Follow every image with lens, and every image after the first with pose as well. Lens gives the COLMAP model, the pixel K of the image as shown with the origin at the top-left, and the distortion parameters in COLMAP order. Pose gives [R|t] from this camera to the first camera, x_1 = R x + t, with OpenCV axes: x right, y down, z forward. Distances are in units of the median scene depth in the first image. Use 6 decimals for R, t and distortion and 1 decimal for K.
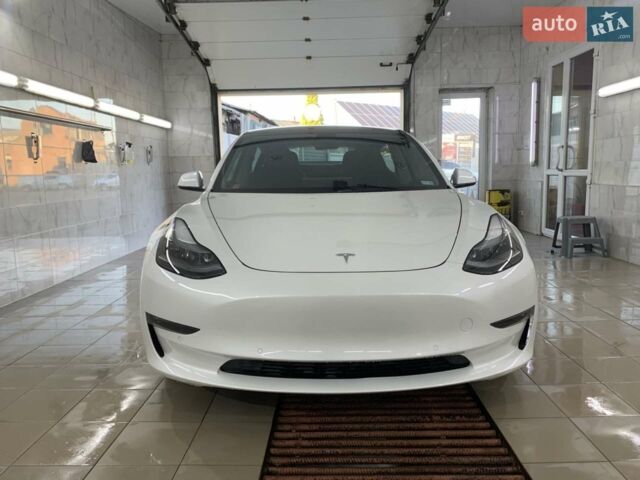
lens RADIAL K [[492.9, 0, 320.0], [0, 492.9, 240.0], [0, 0, 1]] dist [-0.001164, -0.000586]
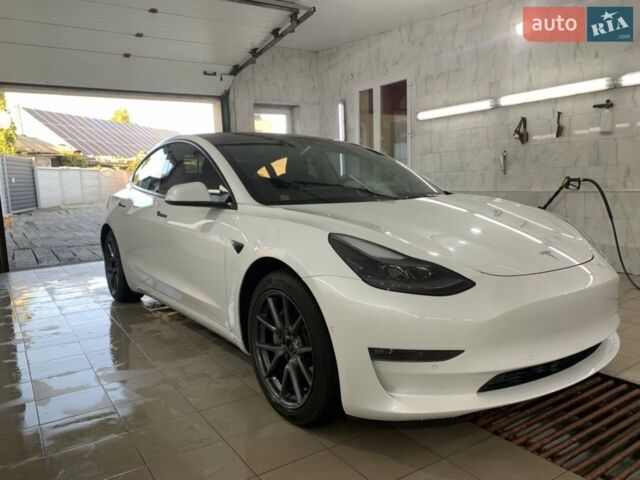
lens RADIAL K [[495.4, 0, 320.0], [0, 495.4, 240.0], [0, 0, 1]] dist [0.025698, -0.004870]
pose [[0.825518, -0.077691, 0.559002, -0.259335], [0.097401, 0.995230, -0.005519, -0.010057], [-0.555907, 0.059004, 0.829148, 0.106748]]
